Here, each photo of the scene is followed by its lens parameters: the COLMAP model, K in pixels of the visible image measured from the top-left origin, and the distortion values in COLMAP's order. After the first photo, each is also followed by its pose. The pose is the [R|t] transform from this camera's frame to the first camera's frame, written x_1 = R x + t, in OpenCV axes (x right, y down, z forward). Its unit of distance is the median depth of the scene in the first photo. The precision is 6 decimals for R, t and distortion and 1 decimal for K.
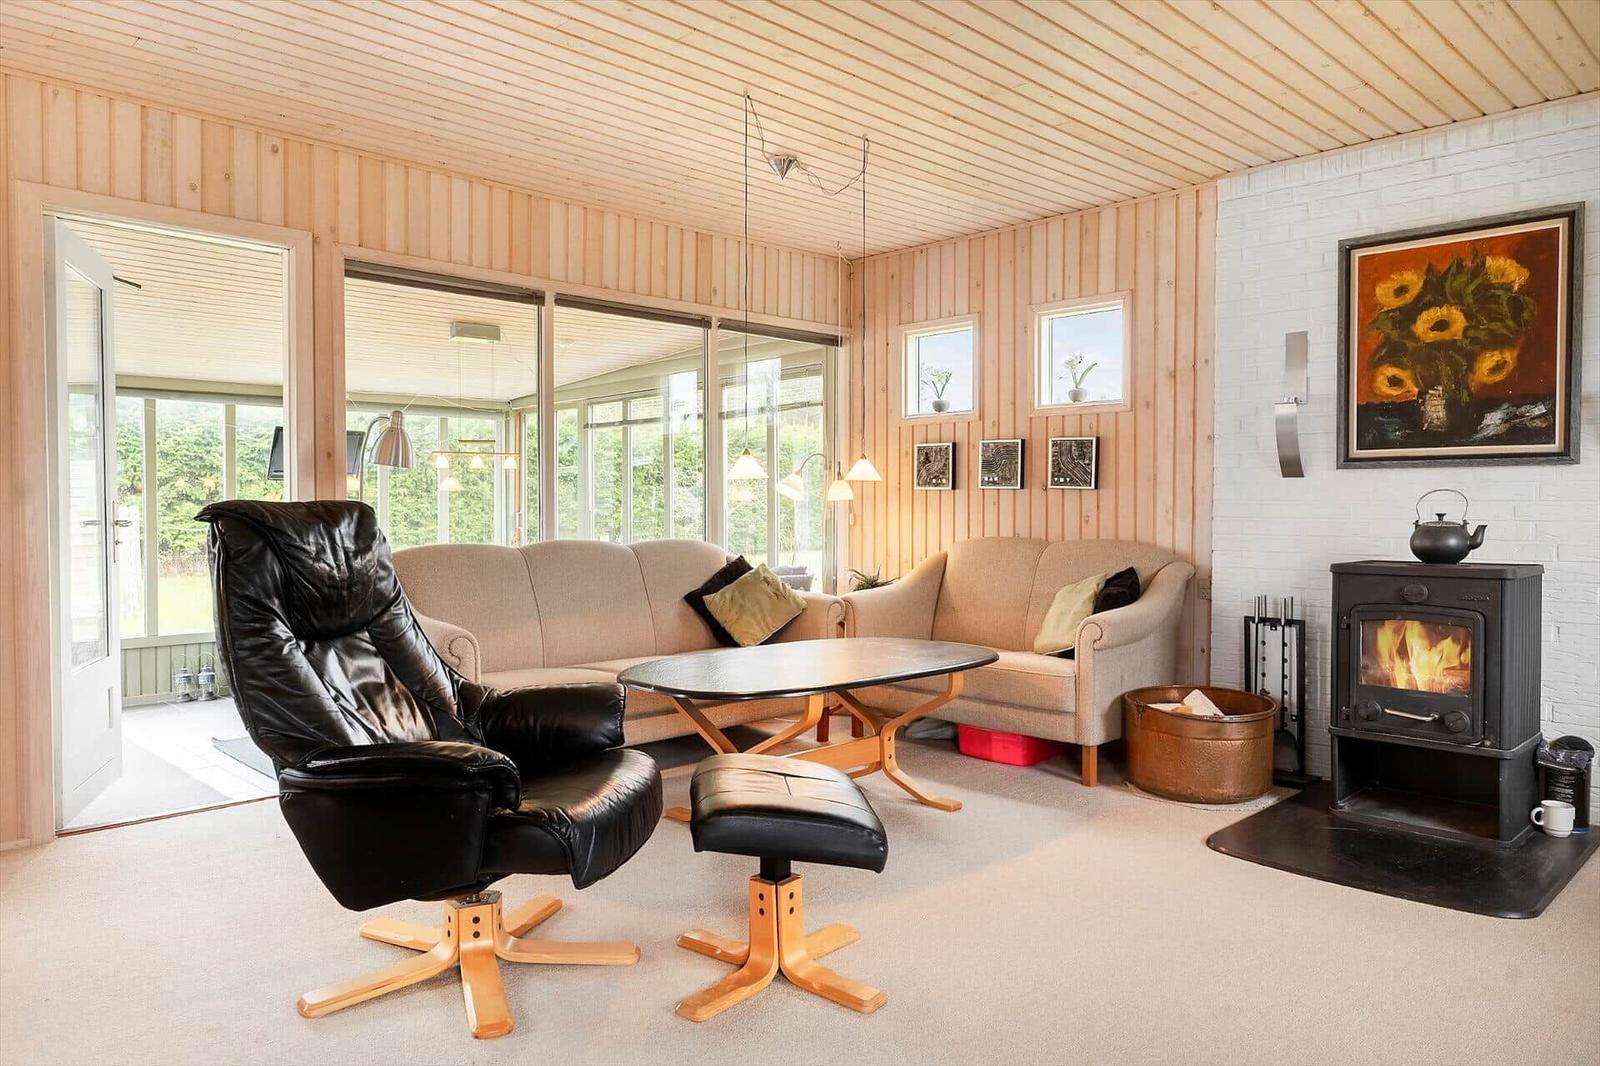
lens RADIAL K [[1092.5, 0, 796.7], [0, 1092.5, 532.0], [0, 0, 1]] dist [0.005350, 0.000528]
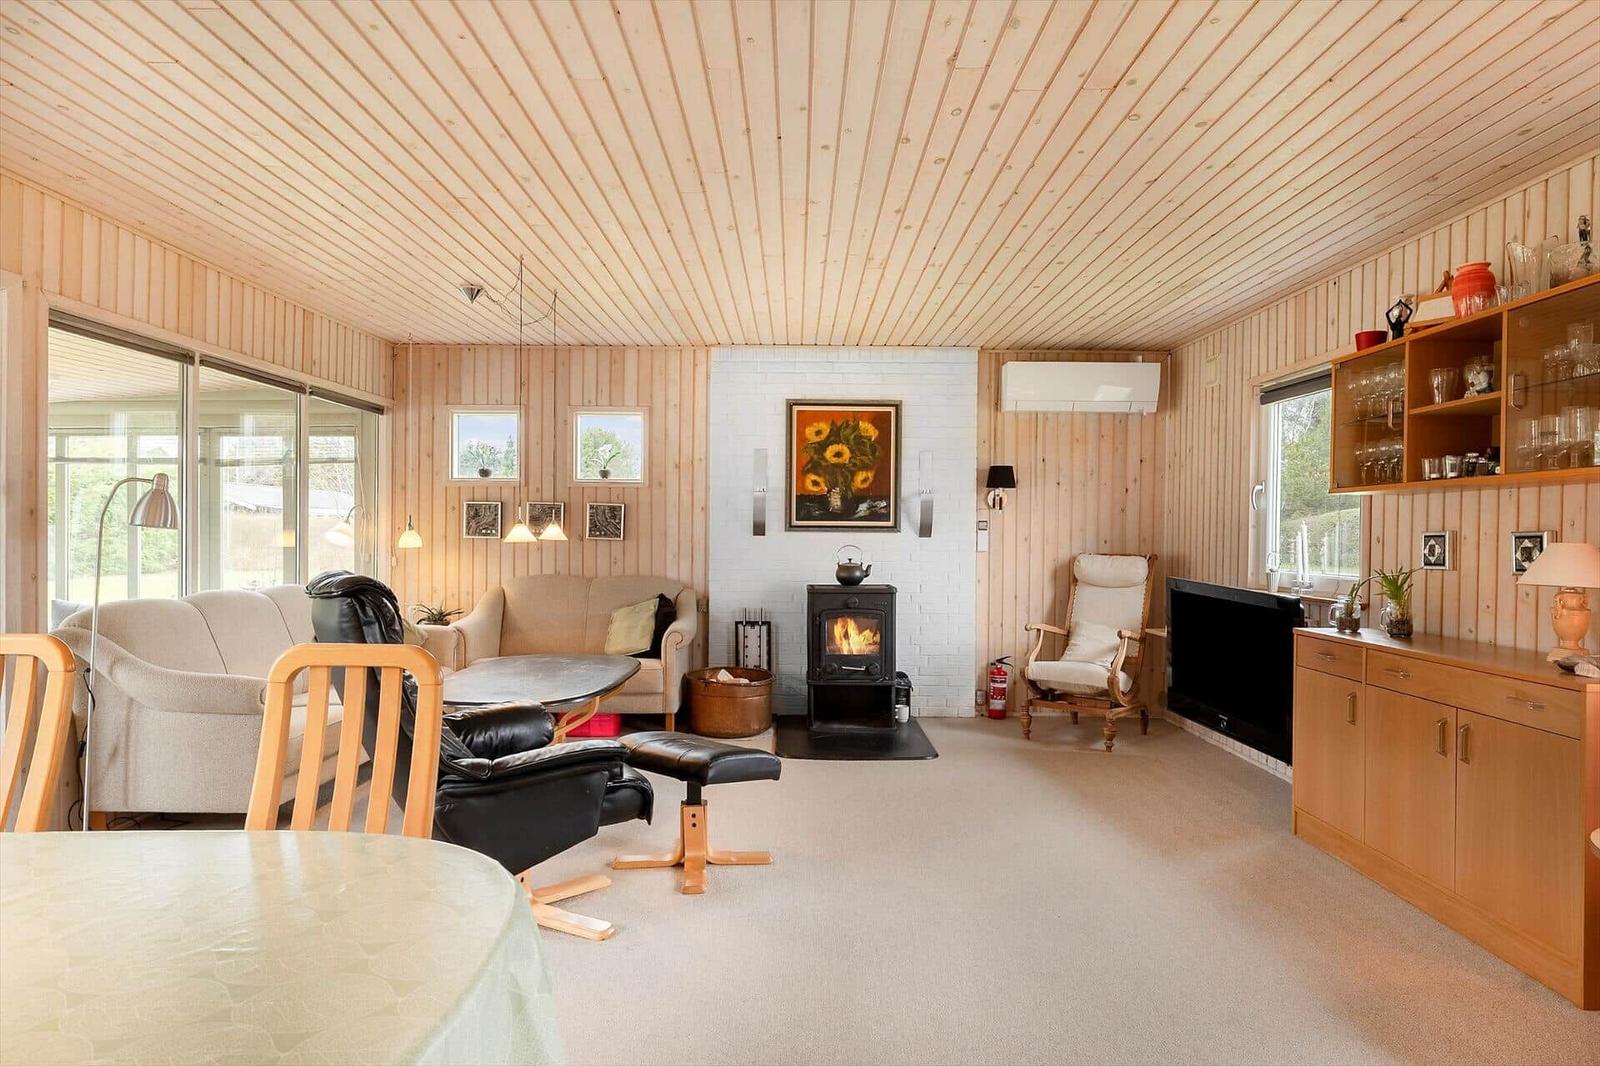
lens RADIAL K [[951.6, 0, 805.4], [0, 951.6, 533.6], [0, 0, 1]] dist [-0.000849, -0.001104]
pose [[0.687609, 0.002487, 0.726077, -0.583365], [0.010750, 0.999850, -0.013605, -0.034807], [-0.726002, 0.017160, 0.687478, -0.047723]]
